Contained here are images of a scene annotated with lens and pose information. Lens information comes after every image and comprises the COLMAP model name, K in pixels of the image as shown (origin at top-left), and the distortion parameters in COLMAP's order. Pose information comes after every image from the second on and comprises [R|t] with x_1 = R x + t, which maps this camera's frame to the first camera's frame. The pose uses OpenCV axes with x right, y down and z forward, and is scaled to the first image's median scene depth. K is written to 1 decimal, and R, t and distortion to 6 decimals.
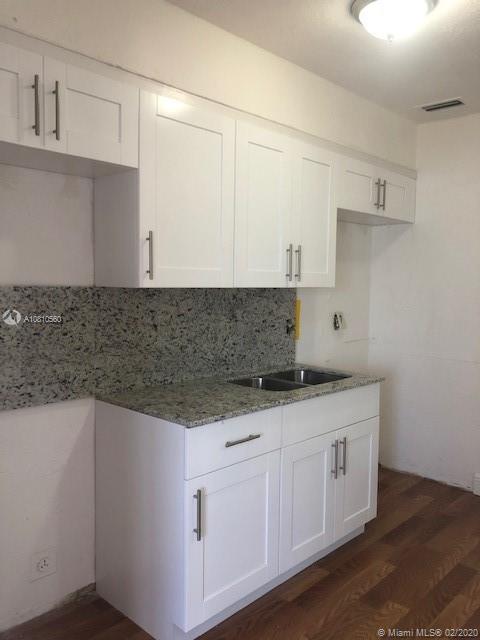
lens RADIAL K [[531.9, 0, 256.8], [0, 531.9, 314.6], [0, 0, 1]] dist [0.047944, -0.056905]
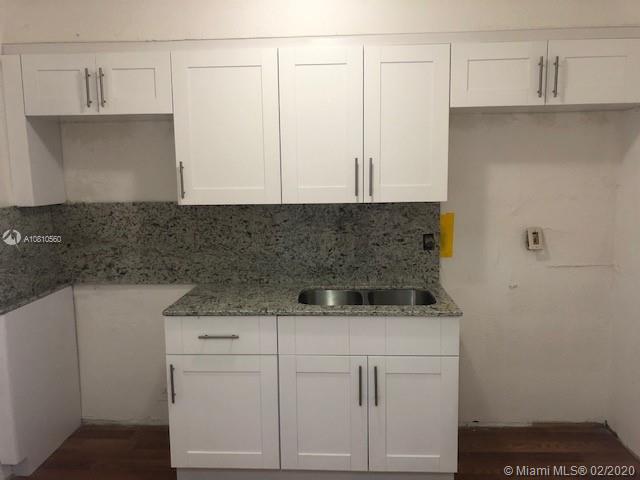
lens RADIAL K [[531.9, 0, 319.9], [0, 531.9, 236.5], [0, 0, 1]] dist [0.047944, -0.056905]
pose [[0.641018, 0.070390, -0.764292, 0.887057], [-0.024994, 0.997172, 0.070876, -0.065345], [0.767119, -0.026330, 0.640964, 0.371939]]
